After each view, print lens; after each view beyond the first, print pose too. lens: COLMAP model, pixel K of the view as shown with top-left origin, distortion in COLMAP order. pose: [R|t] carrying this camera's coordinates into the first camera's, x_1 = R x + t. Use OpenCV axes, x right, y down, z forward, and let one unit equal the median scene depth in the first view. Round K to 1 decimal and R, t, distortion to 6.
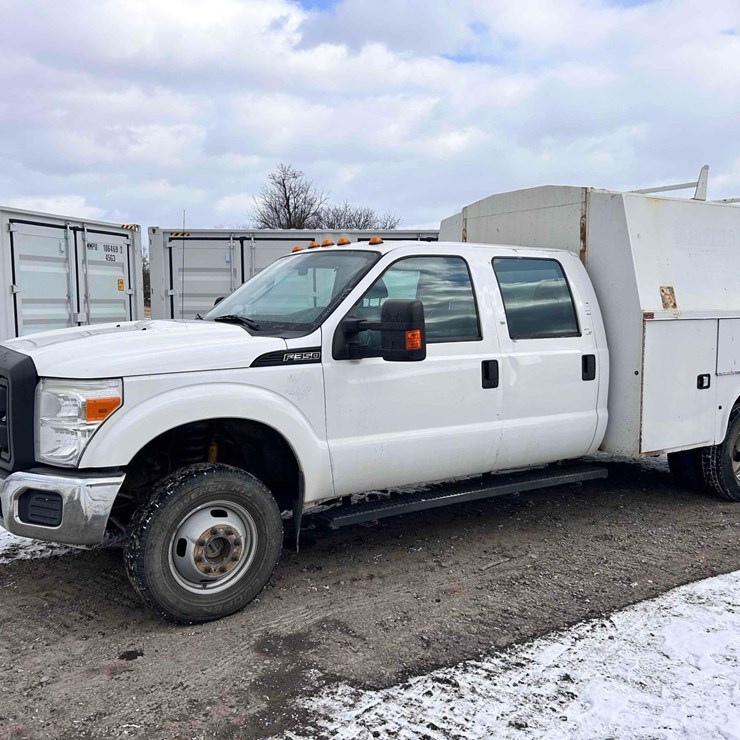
lens RADIAL K [[753.3, 0, 379.8], [0, 753.3, 370.1], [0, 0, 1]] dist [0.036601, 0.000000]
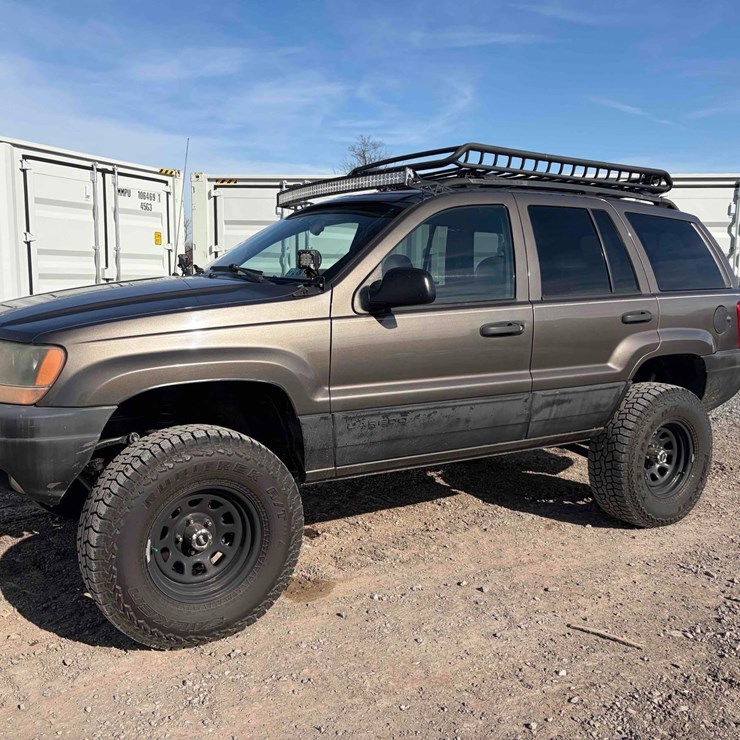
lens RADIAL K [[753.3, 0, 367.6], [0, 753.3, 367.2], [0, 0, 1]] dist [0.036601, 0.000000]
pose [[0.992490, 0.026613, -0.119396, 0.008479], [-0.023405, 0.999328, 0.028192, 0.006788], [0.120066, -0.025186, 0.992446, 0.151392]]
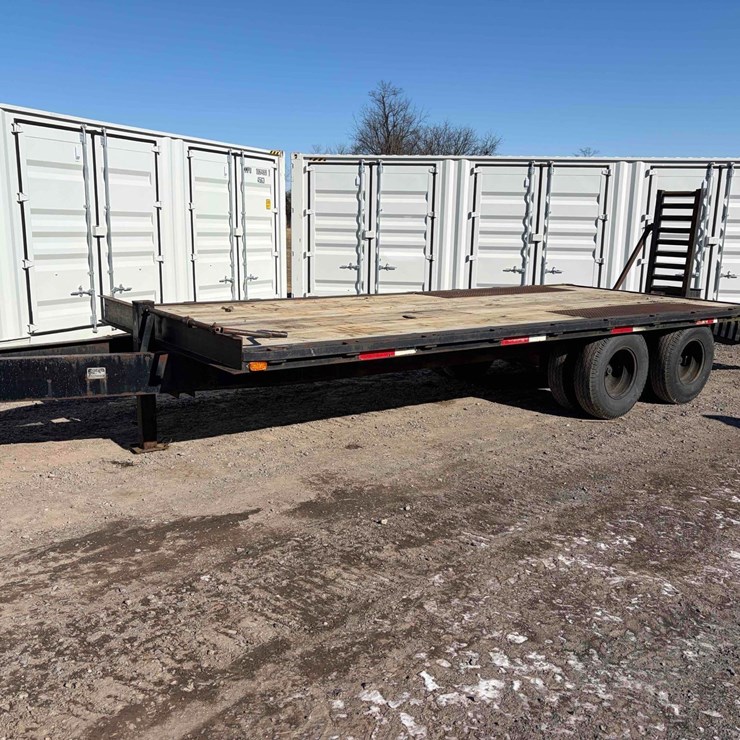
lens RADIAL K [[753.3, 0, 373.2], [0, 753.3, 377.2], [0, 0, 1]] dist [0.036601, 0.000000]
pose [[0.991648, 0.044572, -0.121024, -0.030350], [-0.030959, 0.993213, 0.112118, 0.016087], [0.125199, -0.107435, 0.986298, -0.150344]]
